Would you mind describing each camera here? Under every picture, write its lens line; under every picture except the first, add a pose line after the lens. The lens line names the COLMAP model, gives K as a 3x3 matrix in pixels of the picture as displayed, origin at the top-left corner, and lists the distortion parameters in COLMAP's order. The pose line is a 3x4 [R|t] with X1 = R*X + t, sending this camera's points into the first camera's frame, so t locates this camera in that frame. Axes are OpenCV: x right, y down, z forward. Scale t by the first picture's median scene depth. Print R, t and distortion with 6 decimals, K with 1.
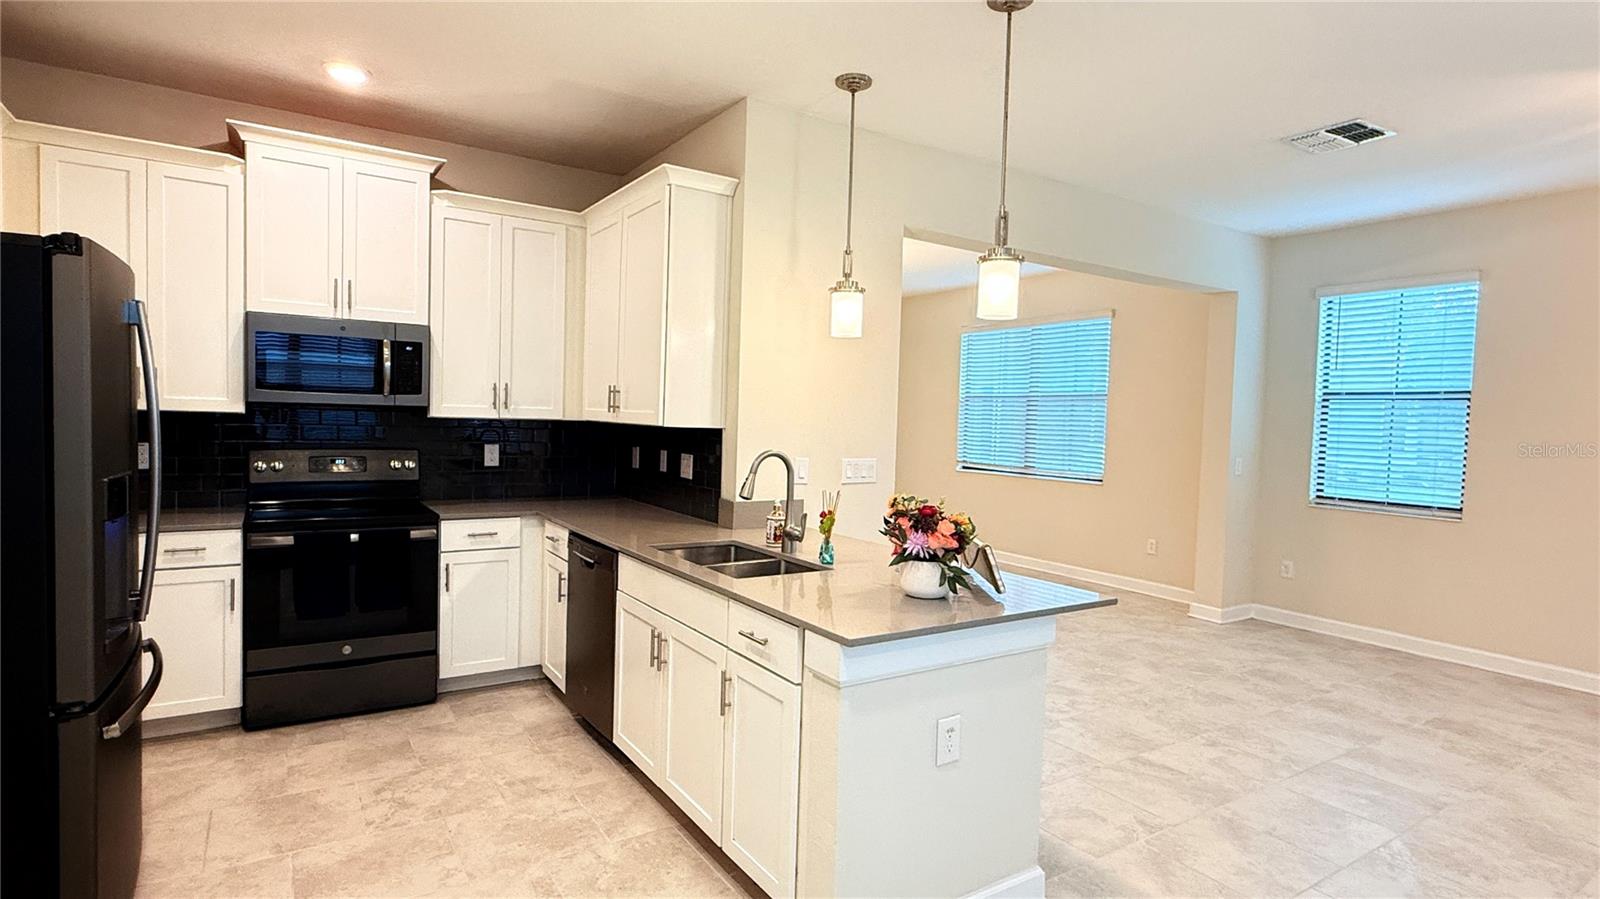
lens RADIAL K [[811.0, 0, 796.6], [0, 811.0, 451.5], [0, 0, 1]] dist [-0.002764, 0.000502]
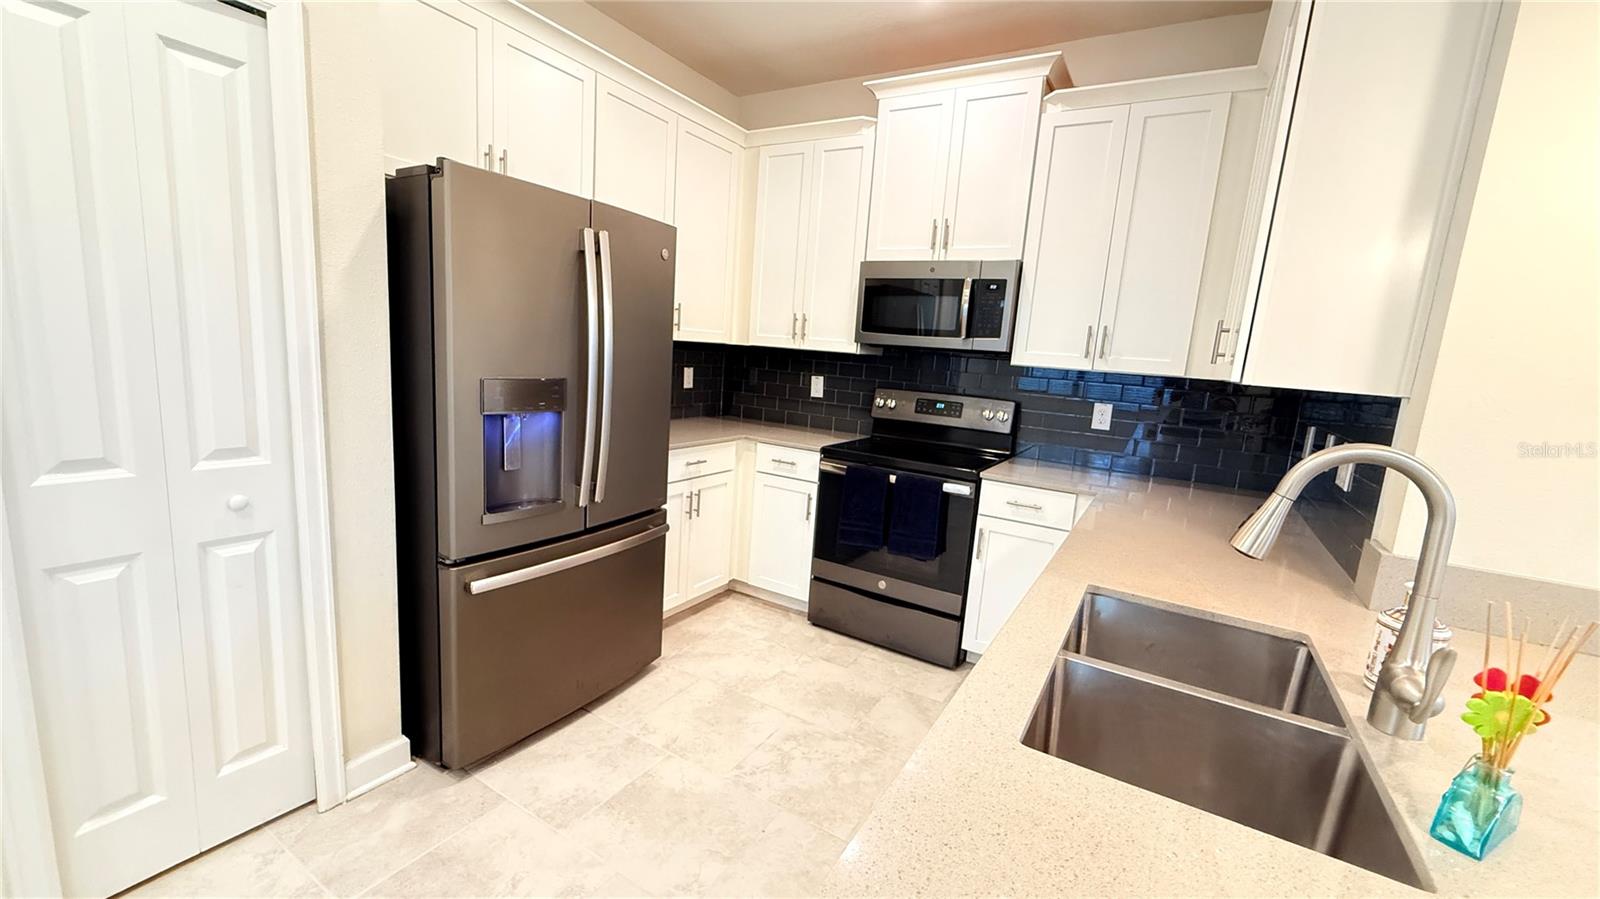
lens RADIAL K [[637.2, 0, 795.6], [0, 637.2, 450.0], [0, 0, 1]] dist [-0.002009, 0.000680]
pose [[0.436585, 0.143905, -0.888079, 0.088266], [-0.097303, 0.988887, 0.112405, -0.005283], [0.894386, 0.037339, 0.445735, 0.505779]]
